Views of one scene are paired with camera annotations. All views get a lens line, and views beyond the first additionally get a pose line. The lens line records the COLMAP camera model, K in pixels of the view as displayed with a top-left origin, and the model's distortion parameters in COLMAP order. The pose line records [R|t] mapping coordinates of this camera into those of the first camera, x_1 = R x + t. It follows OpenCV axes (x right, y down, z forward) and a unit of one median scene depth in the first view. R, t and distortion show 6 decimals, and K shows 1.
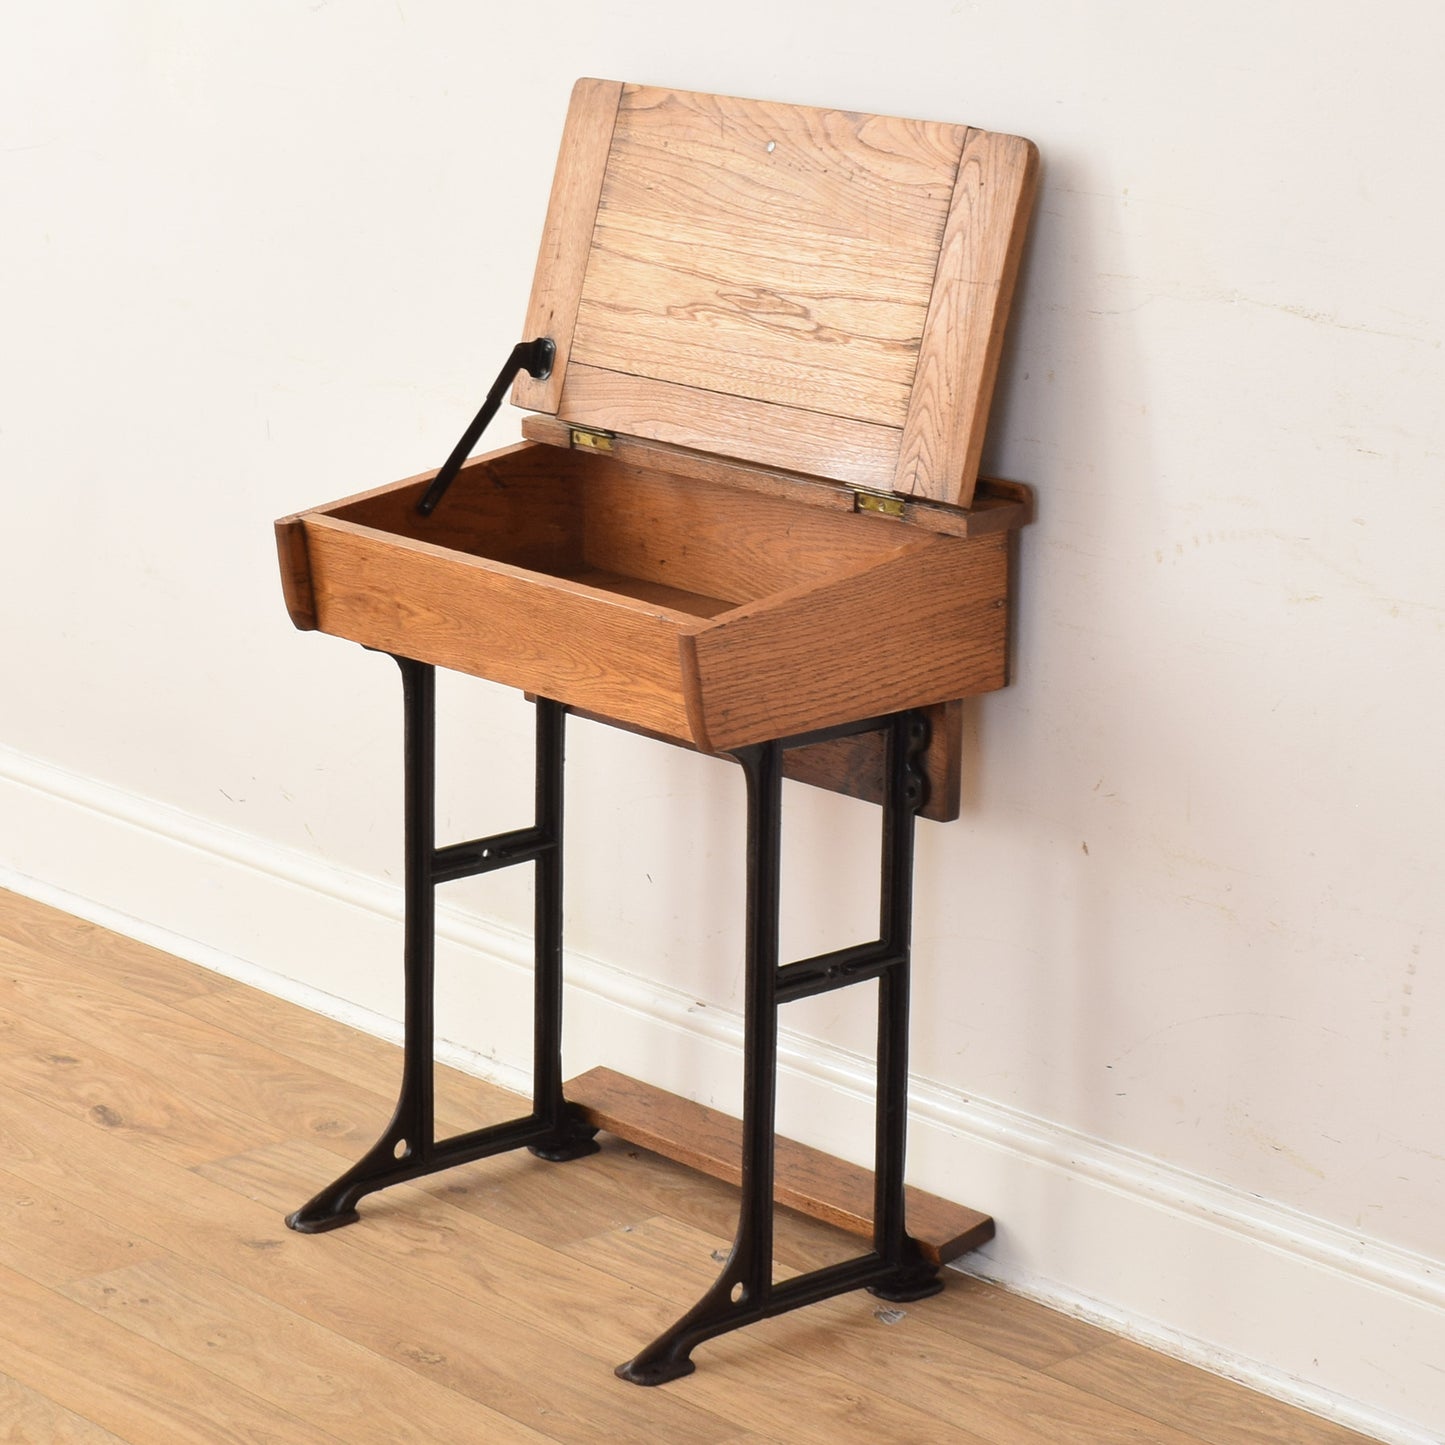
lens RADIAL K [[4290.1, 0, 619.4], [0, 4290.1, 720.6], [0, 0, 1]] dist [-0.007186, -0.385240]
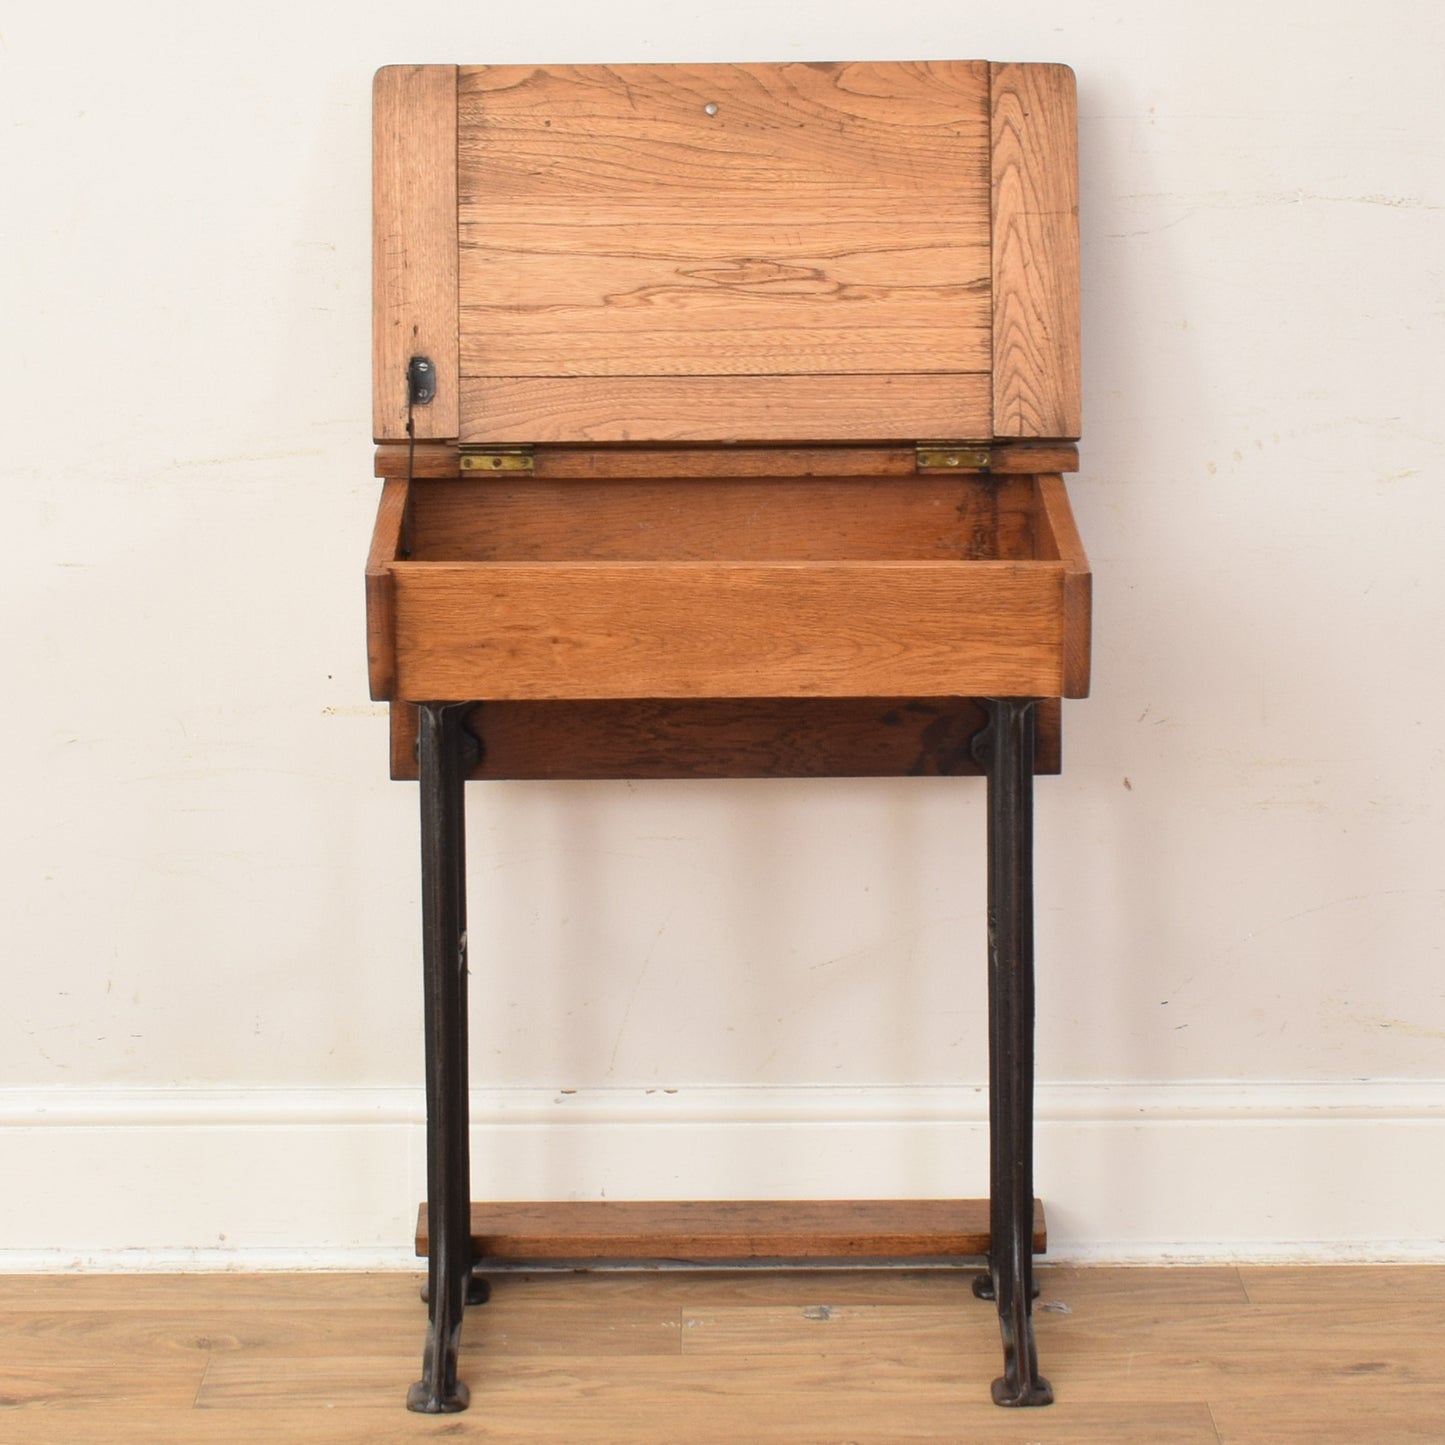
lens RADIAL K [[4937.1, 0, 755.3], [0, 4937.1, 656.3], [0, 0, 1]] dist [-0.026404, 0.436240]
pose [[0.652704, -0.129588, 0.746448, -0.780809], [0.202247, 0.979311, -0.006833, -0.008401], [-0.730119, 0.155427, 0.665408, 0.301607]]
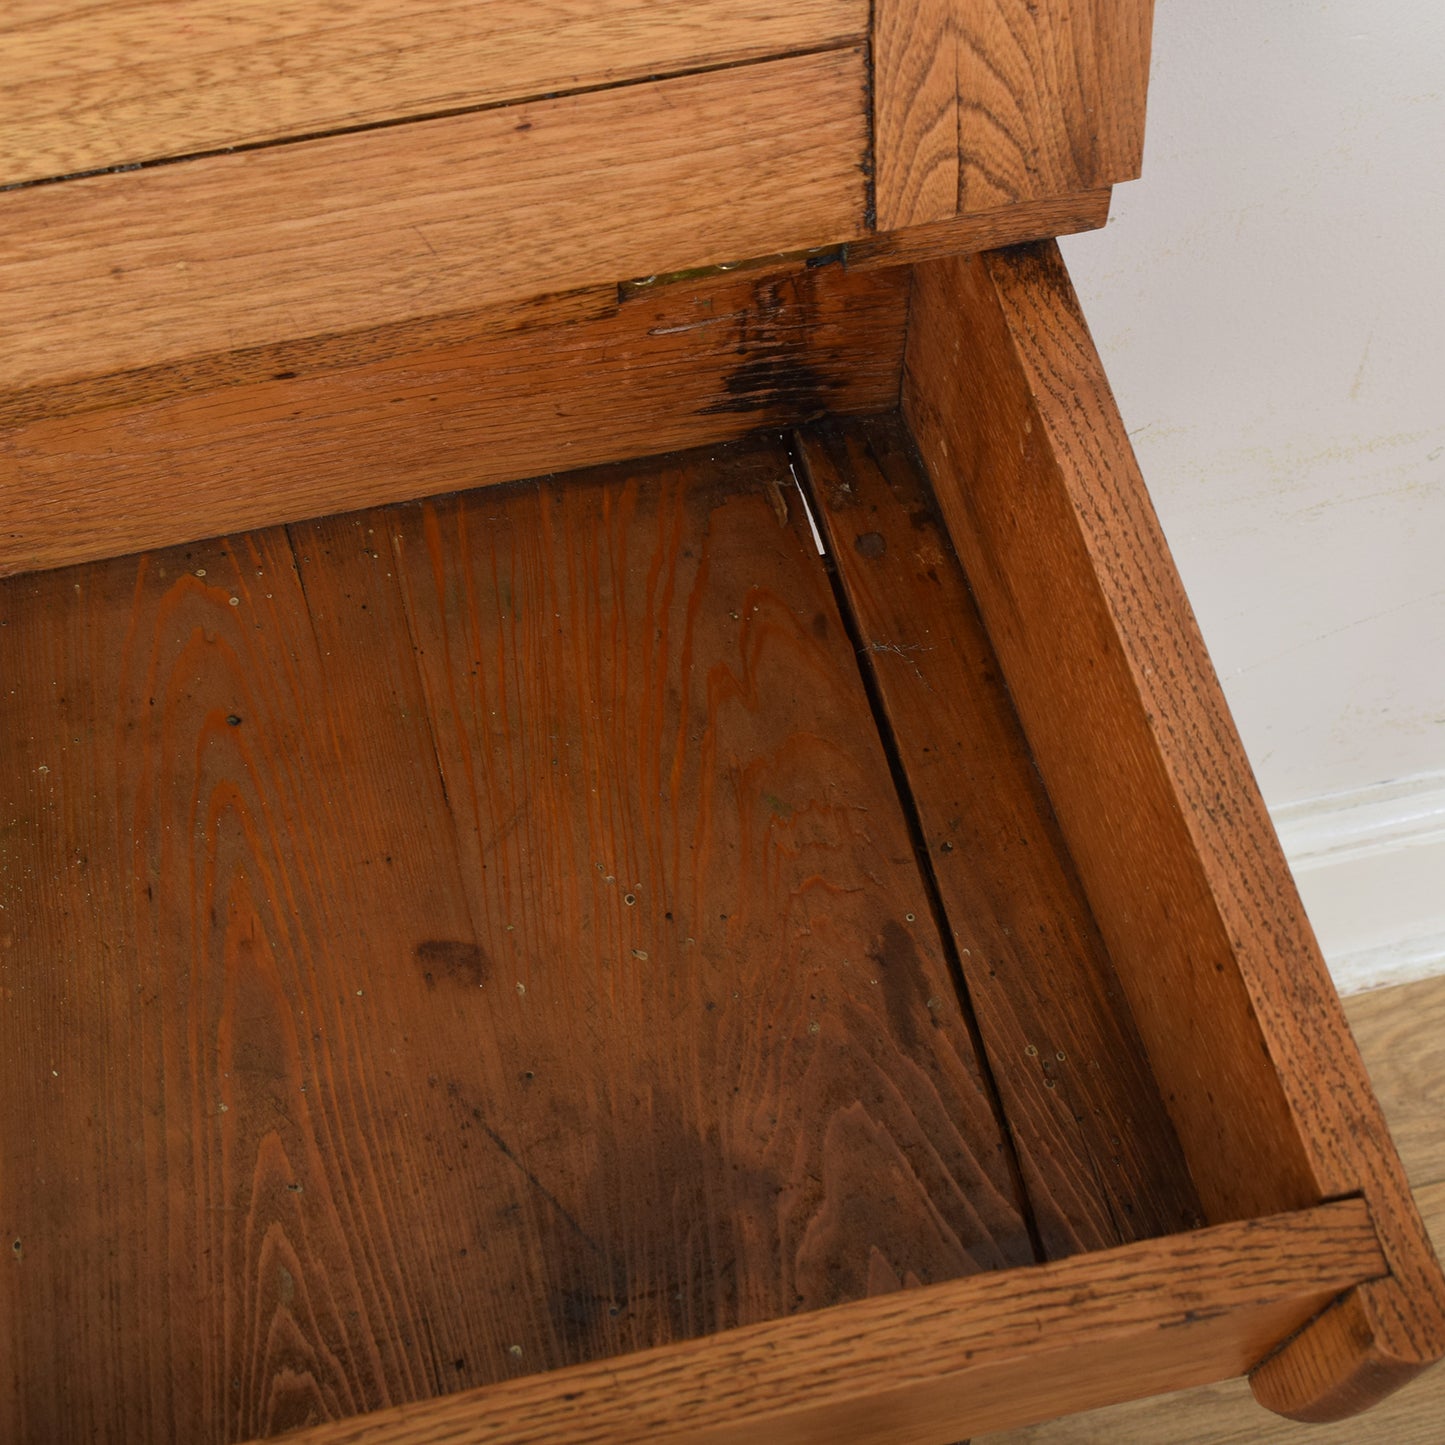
lens RADIAL K [[2538.5, 0, 722.5], [0, 2538.5, 722.5], [0, 0, 1]] dist [-0.017279, -0.027620]
pose [[0.463406, -0.739228, 0.488668, -0.050050], [0.222323, 0.630803, 0.743411, -0.159844], [-0.857804, -0.235859, 0.456665, 0.895278]]
